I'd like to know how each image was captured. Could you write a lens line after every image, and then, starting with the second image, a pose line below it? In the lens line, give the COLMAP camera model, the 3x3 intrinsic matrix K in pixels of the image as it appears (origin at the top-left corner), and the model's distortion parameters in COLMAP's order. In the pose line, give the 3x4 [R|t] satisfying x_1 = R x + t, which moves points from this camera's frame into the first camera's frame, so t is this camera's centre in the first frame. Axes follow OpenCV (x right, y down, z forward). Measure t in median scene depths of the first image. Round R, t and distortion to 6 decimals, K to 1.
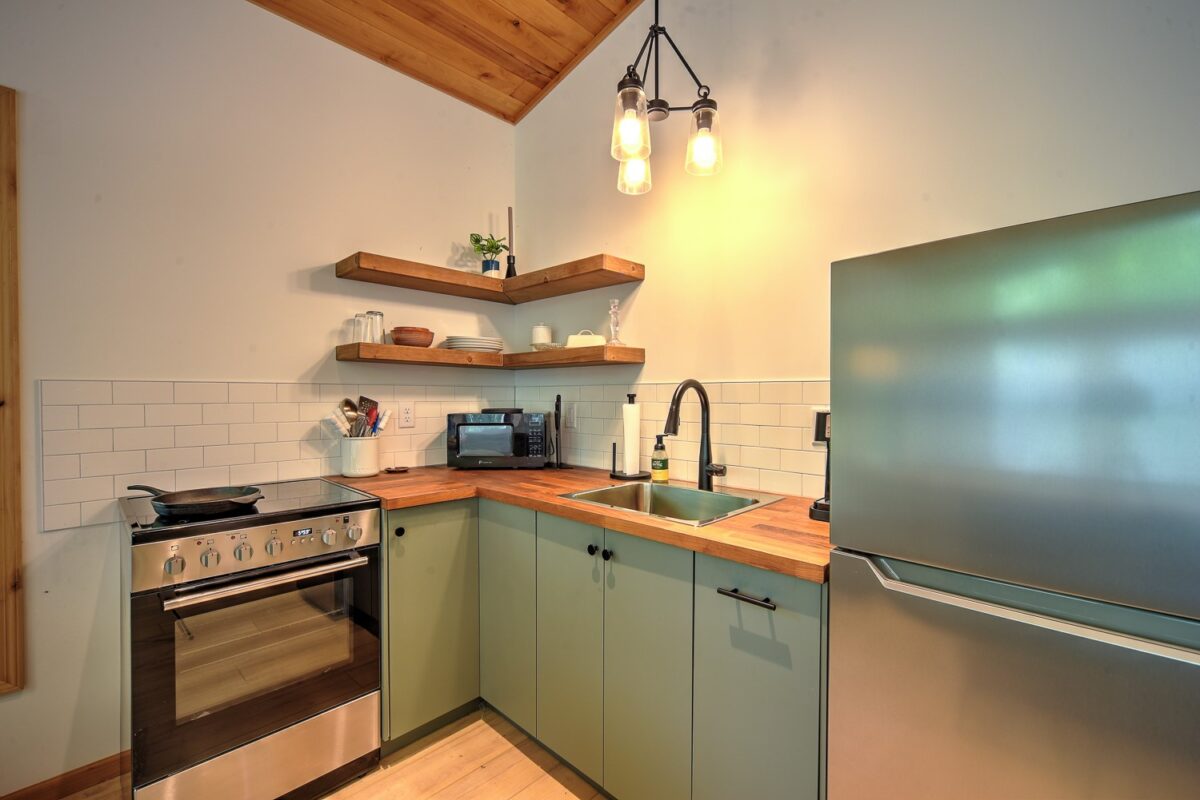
lens RADIAL K [[504.4, 0, 605.7], [0, 504.4, 401.3], [0, 0, 1]] dist [-0.009391, 0.003463]
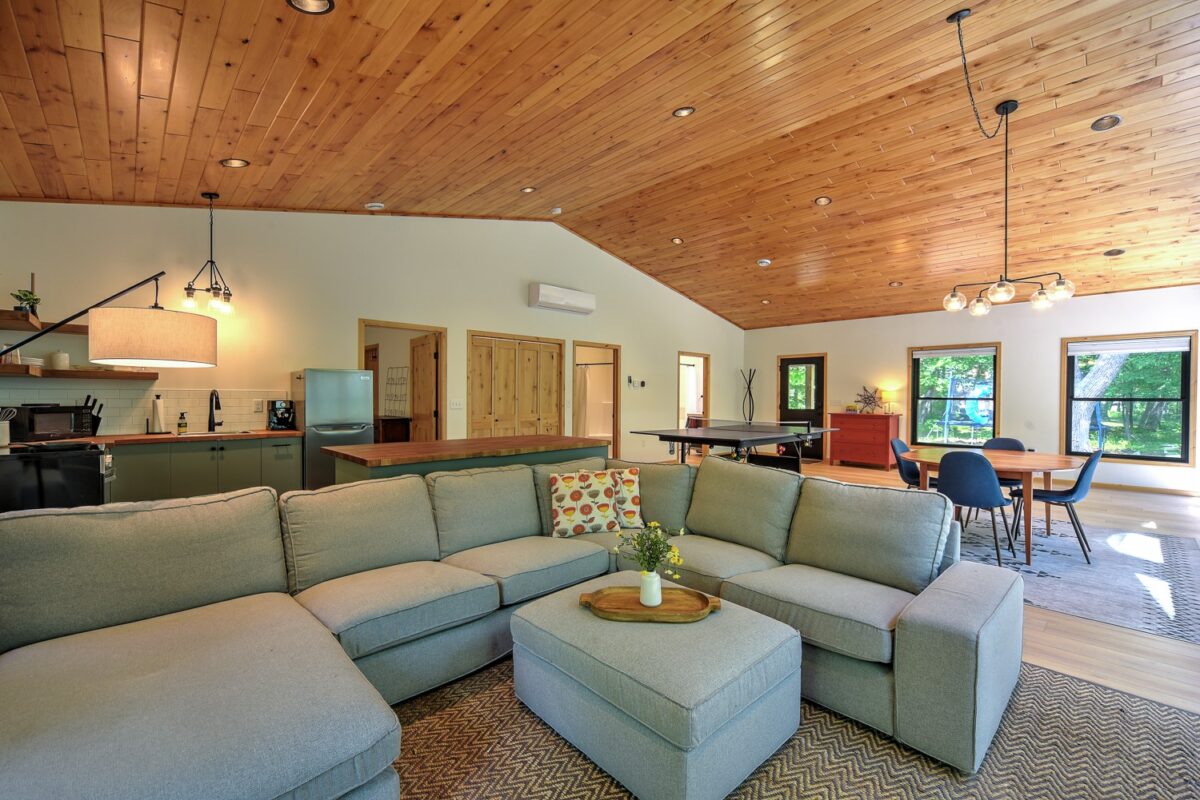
lens RADIAL K [[504.4, 0, 605.7], [0, 504.4, 401.3], [0, 0, 1]] dist [-0.009391, 0.003463]
pose [[0.040747, -0.011316, 0.999105, -1.947460], [0.008077, 0.999907, 0.010995, 0.004765], [-0.999137, 0.007622, 0.040834, -0.950805]]
